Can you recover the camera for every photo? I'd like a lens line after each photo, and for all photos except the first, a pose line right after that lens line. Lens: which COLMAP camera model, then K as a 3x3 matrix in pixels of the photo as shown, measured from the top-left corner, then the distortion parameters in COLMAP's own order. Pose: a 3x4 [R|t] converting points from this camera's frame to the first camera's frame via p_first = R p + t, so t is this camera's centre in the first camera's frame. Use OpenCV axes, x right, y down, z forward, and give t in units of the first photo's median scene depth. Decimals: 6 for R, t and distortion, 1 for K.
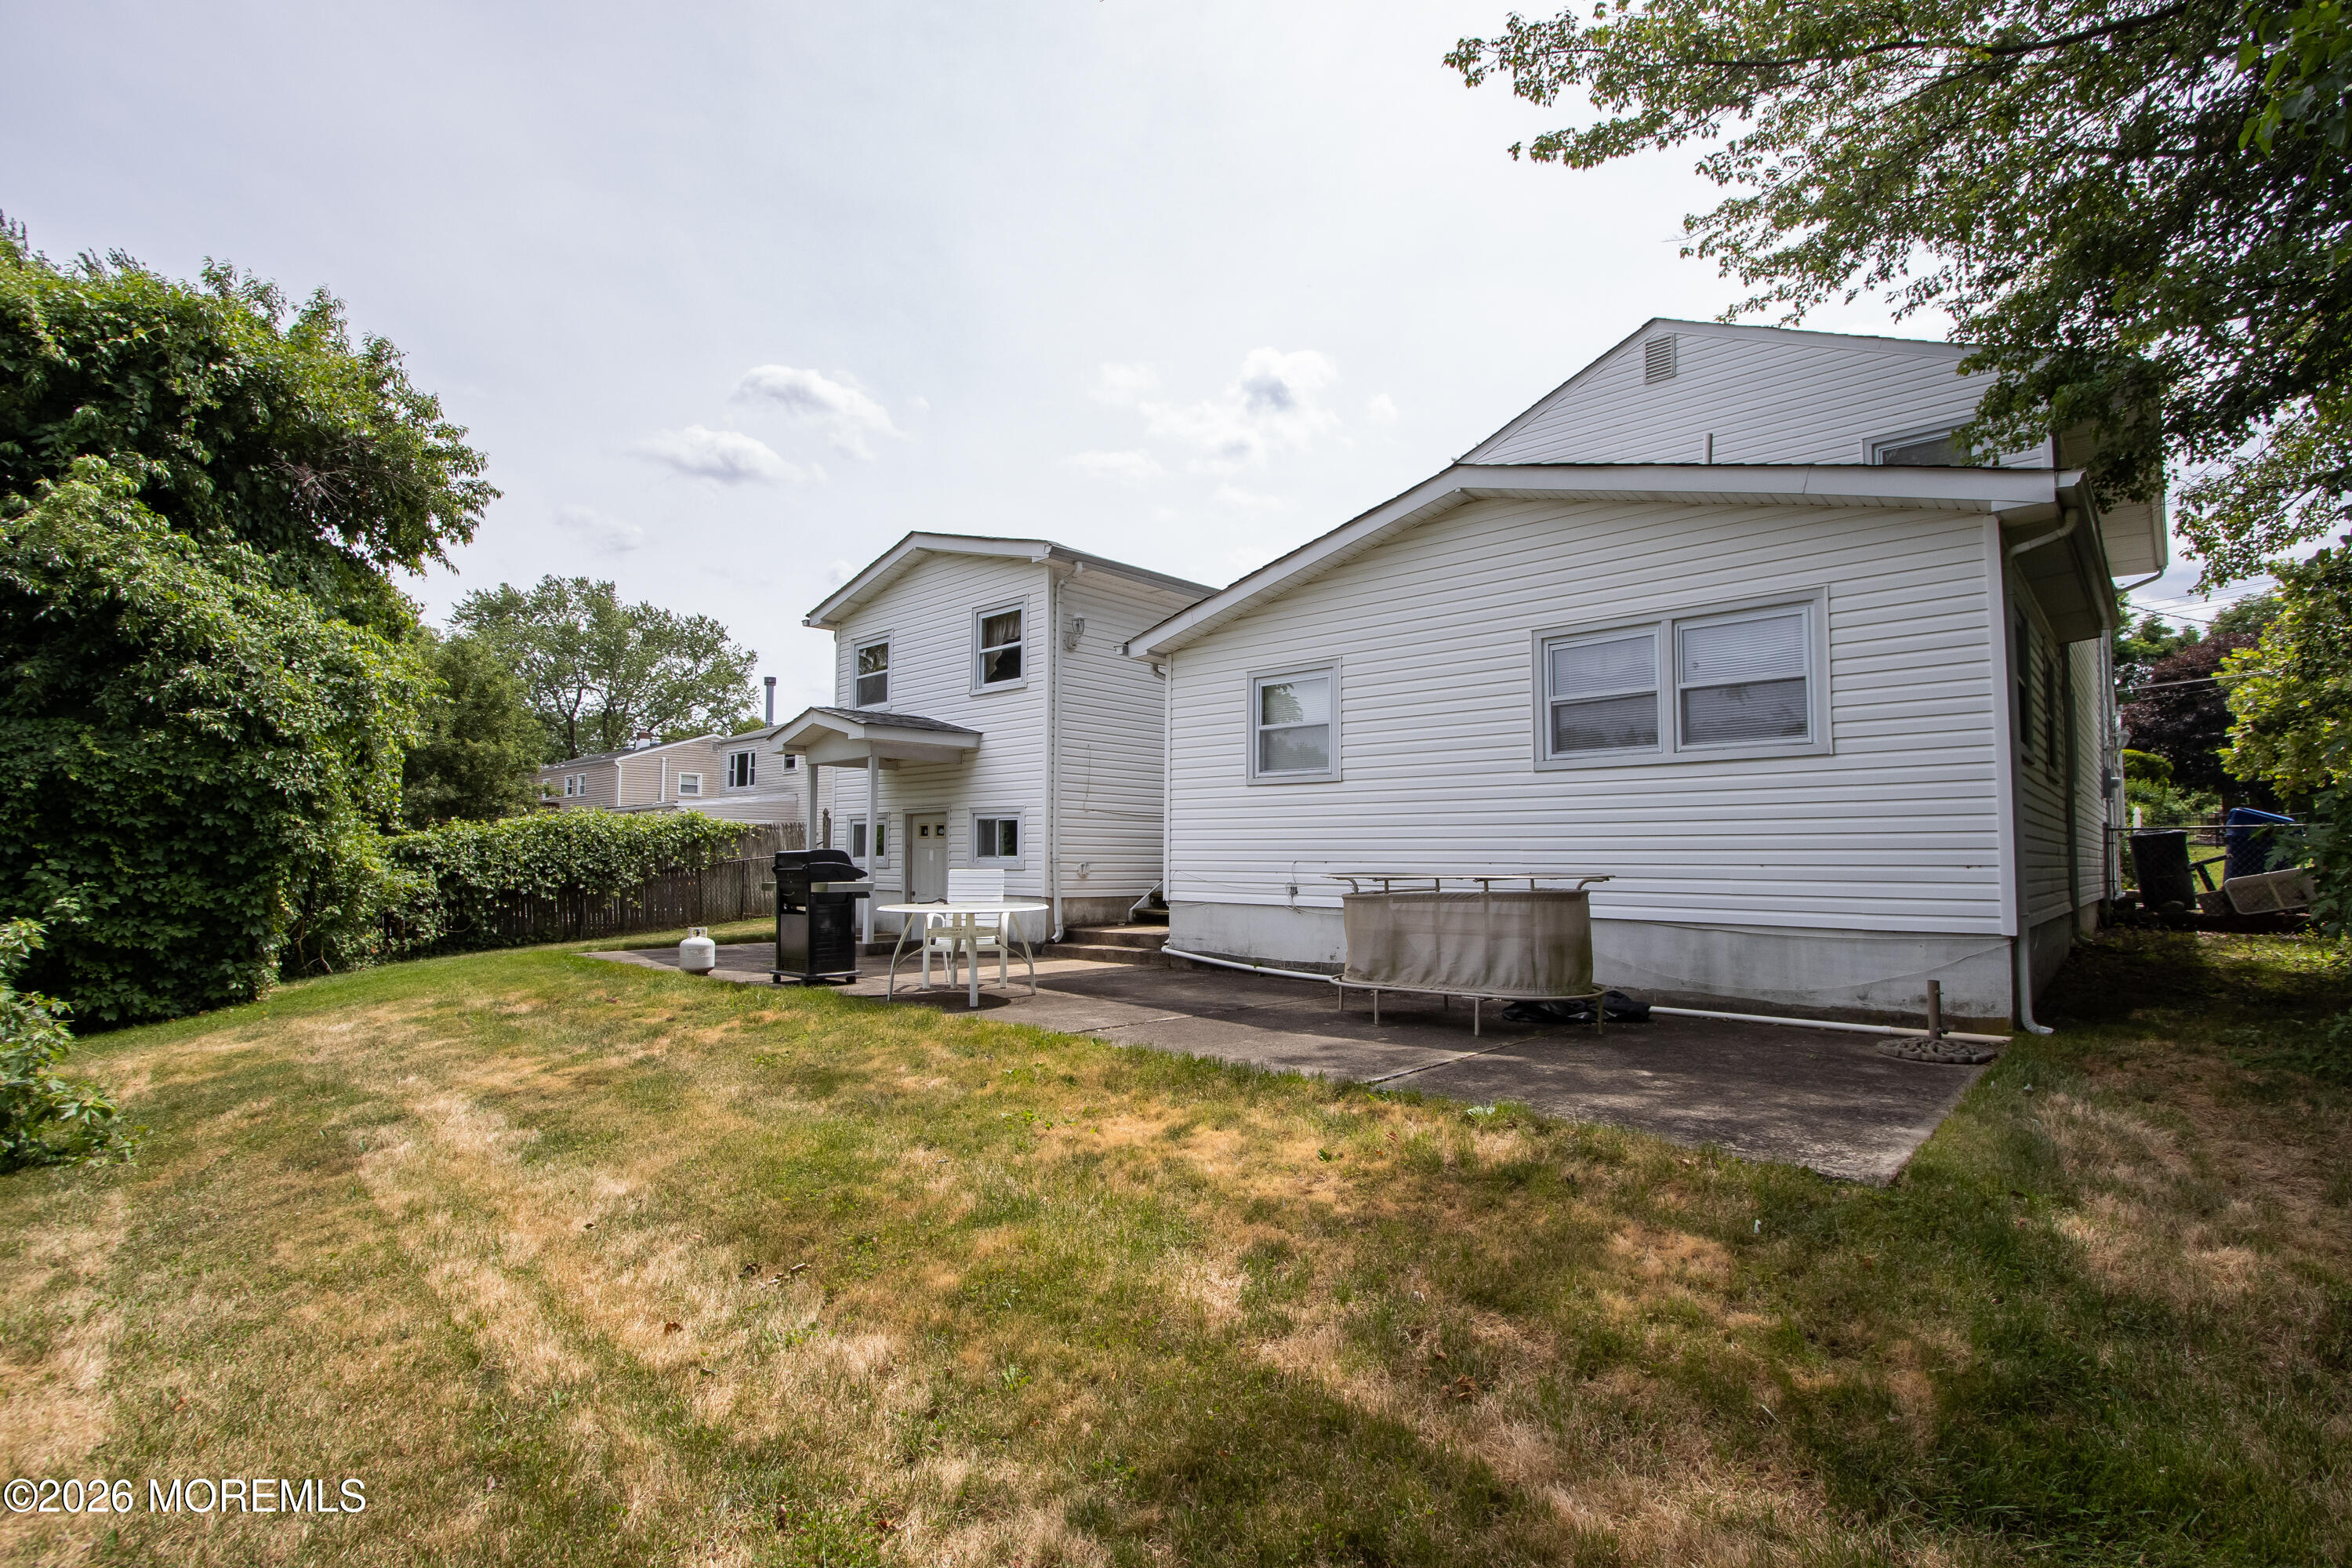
lens RADIAL K [[1090.7, 0, 1187.6], [0, 1090.7, 791.9], [0, 0, 1]] dist [-0.012543, 0.000836]
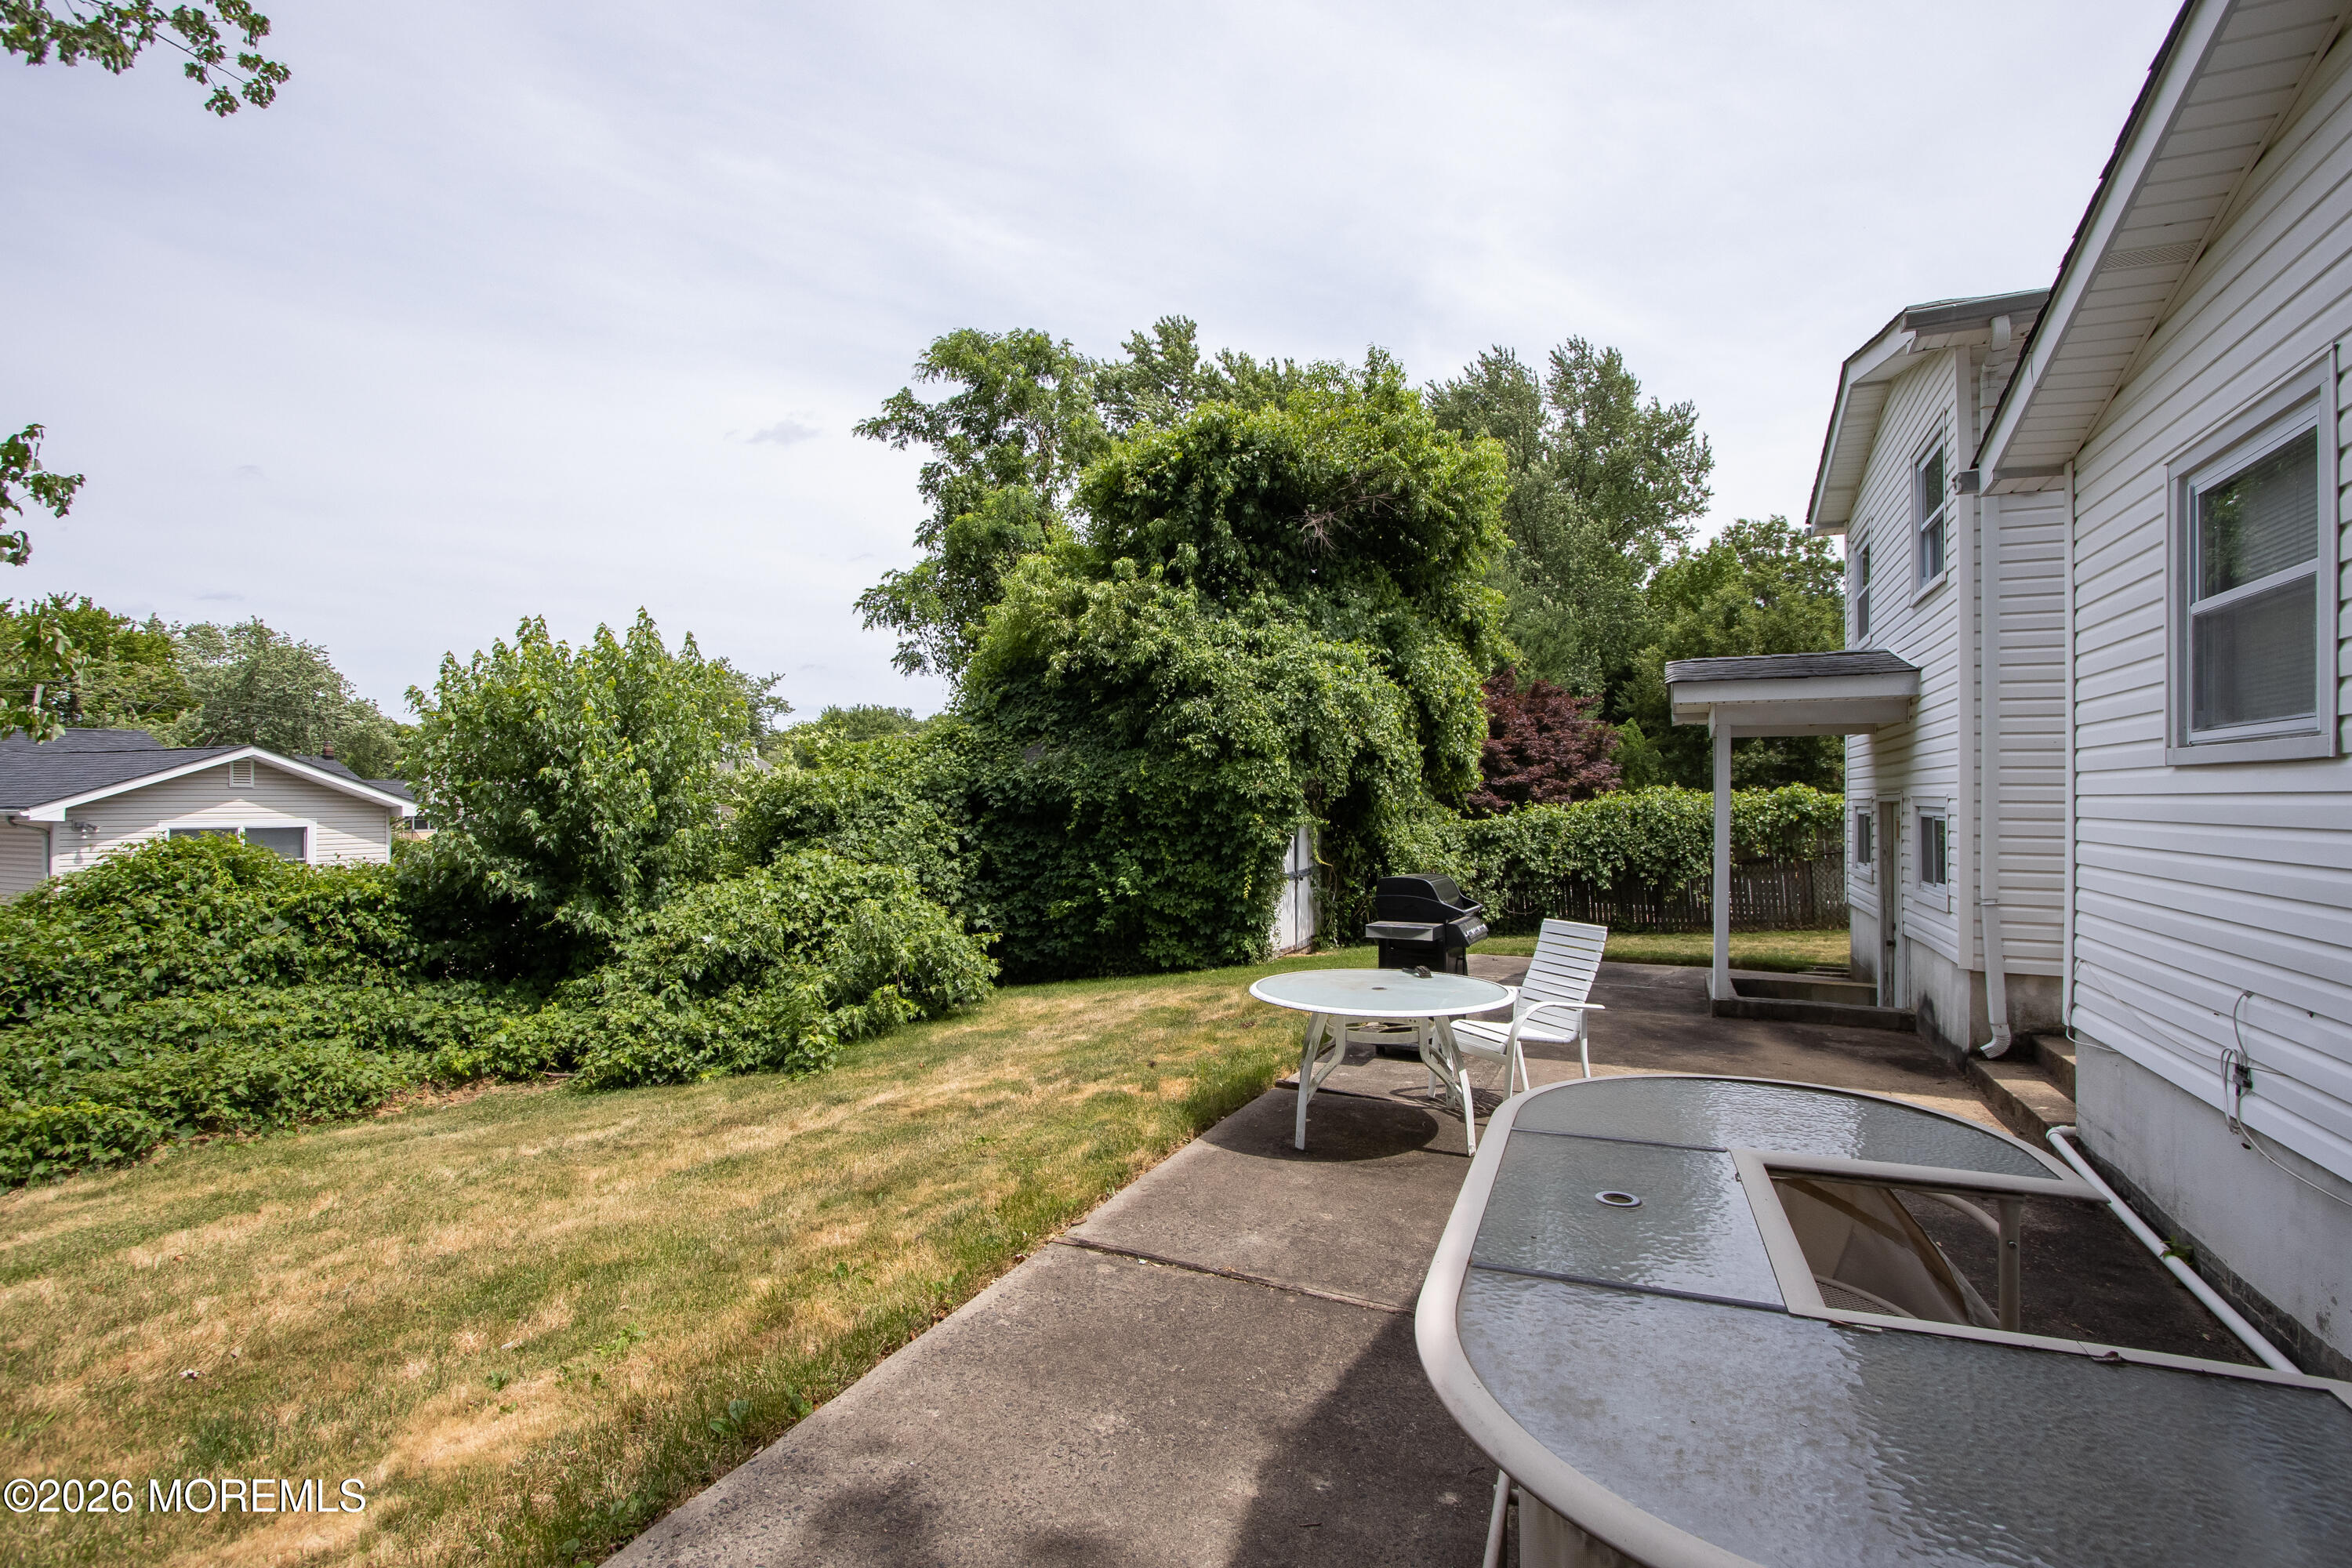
lens RADIAL K [[1090.7, 0, 1181.4], [0, 1090.7, 788.4], [0, 0, 1]] dist [-0.012543, 0.000836]
pose [[0.302013, -0.010438, -0.953247, 0.308319], [0.055505, 0.998436, 0.006652, -0.020616], [0.951687, -0.054919, 0.302120, 0.562114]]
